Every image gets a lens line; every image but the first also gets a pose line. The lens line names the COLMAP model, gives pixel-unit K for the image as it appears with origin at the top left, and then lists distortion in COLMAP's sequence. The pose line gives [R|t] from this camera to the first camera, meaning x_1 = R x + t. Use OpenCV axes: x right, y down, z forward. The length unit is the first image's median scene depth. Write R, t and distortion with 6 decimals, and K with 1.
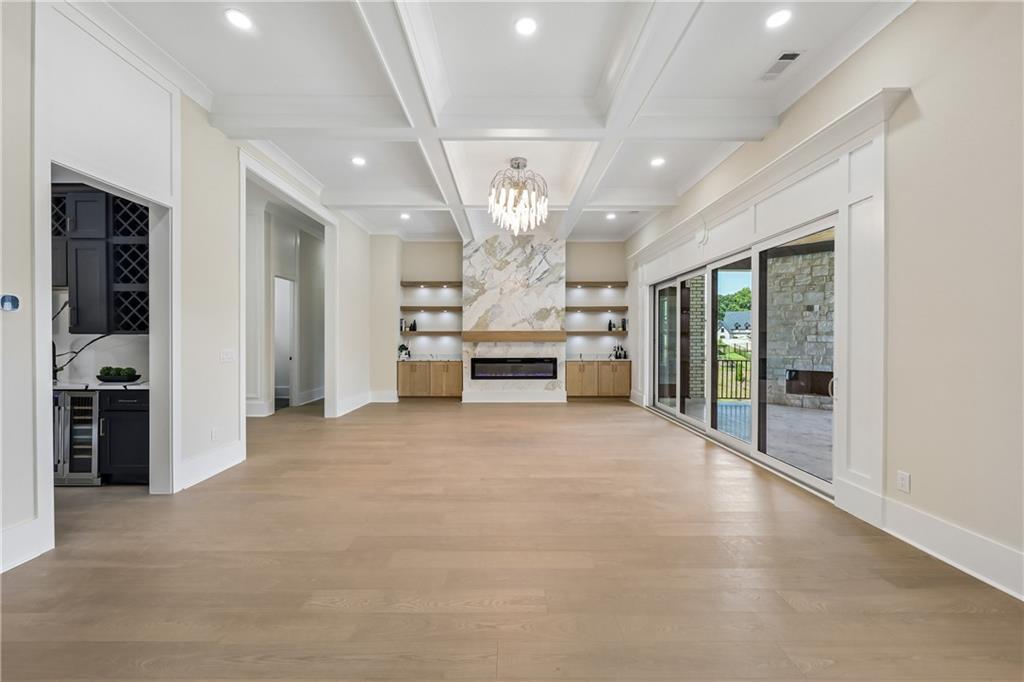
lens RADIAL K [[411.5, 0, 510.8], [0, 411.5, 343.6], [0, 0, 1]] dist [-0.001112, 0.000418]
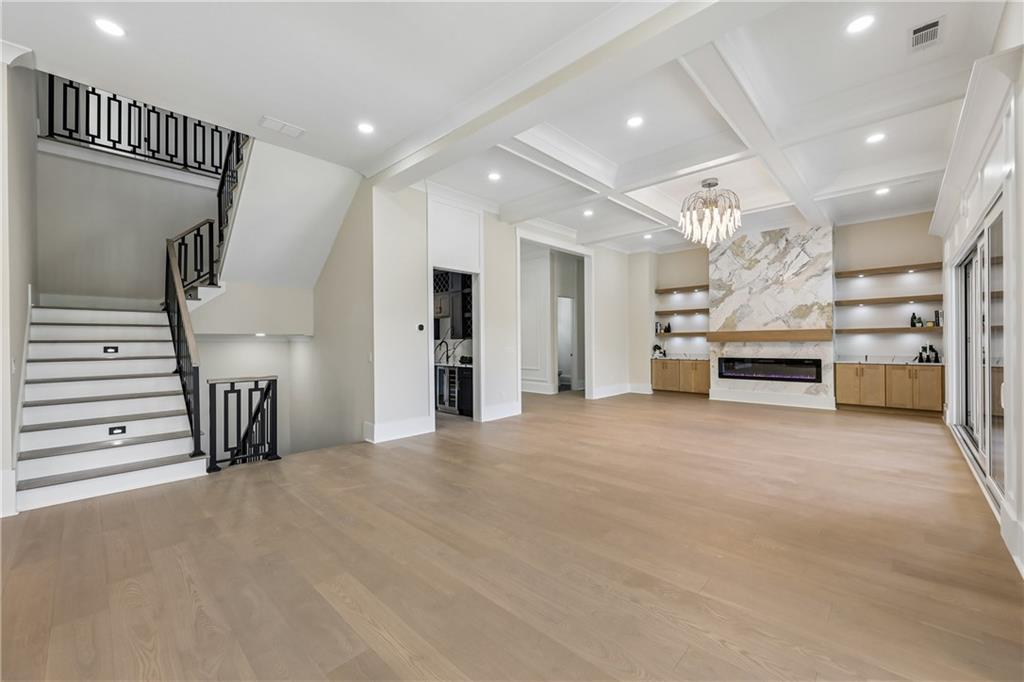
lens RADIAL K [[411.5, 0, 509.1], [0, 411.5, 343.0], [0, 0, 1]] dist [-0.001112, 0.000418]
pose [[0.720166, -0.003516, -0.693793, 0.245900], [0.001511, 0.999993, -0.003499, 0.001197], [0.693800, 0.001471, 0.720166, -0.117377]]
